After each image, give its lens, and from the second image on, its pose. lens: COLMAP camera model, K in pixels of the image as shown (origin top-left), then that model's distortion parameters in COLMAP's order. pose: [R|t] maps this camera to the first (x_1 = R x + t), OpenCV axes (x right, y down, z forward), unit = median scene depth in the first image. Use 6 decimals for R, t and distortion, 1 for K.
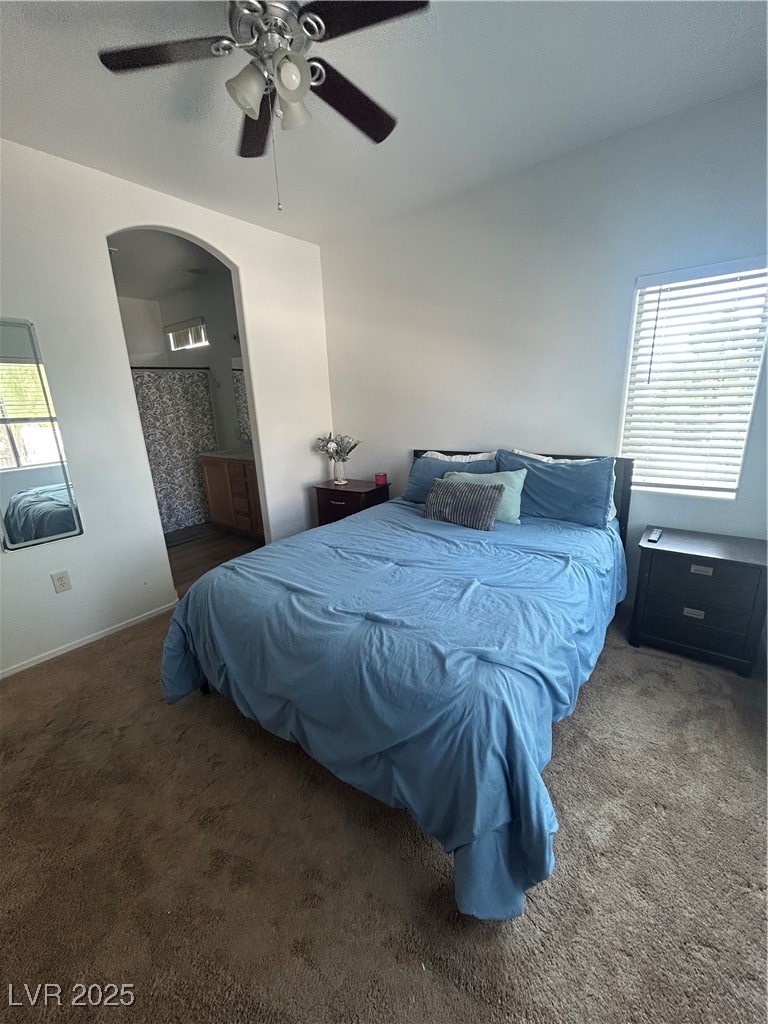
lens RADIAL K [[411.3, 0, 383.1], [0, 411.3, 510.4], [0, 0, 1]] dist [-0.000722, -0.000373]
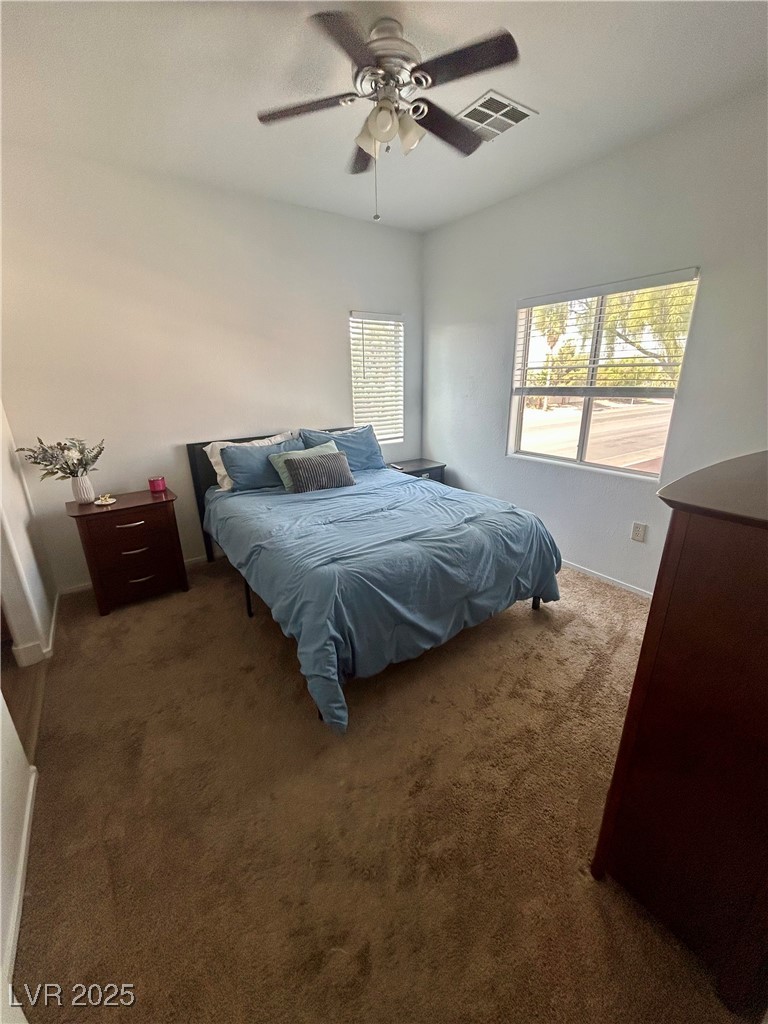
lens RADIAL K [[411.3, 0, 378.9], [0, 411.3, 515.5], [0, 0, 1]] dist [-0.000722, -0.000373]
pose [[0.308062, -0.267296, 0.913045, -1.111230], [0.256692, 0.947479, 0.190768, -0.105088], [-0.916083, 0.175603, 0.360495, 0.517602]]
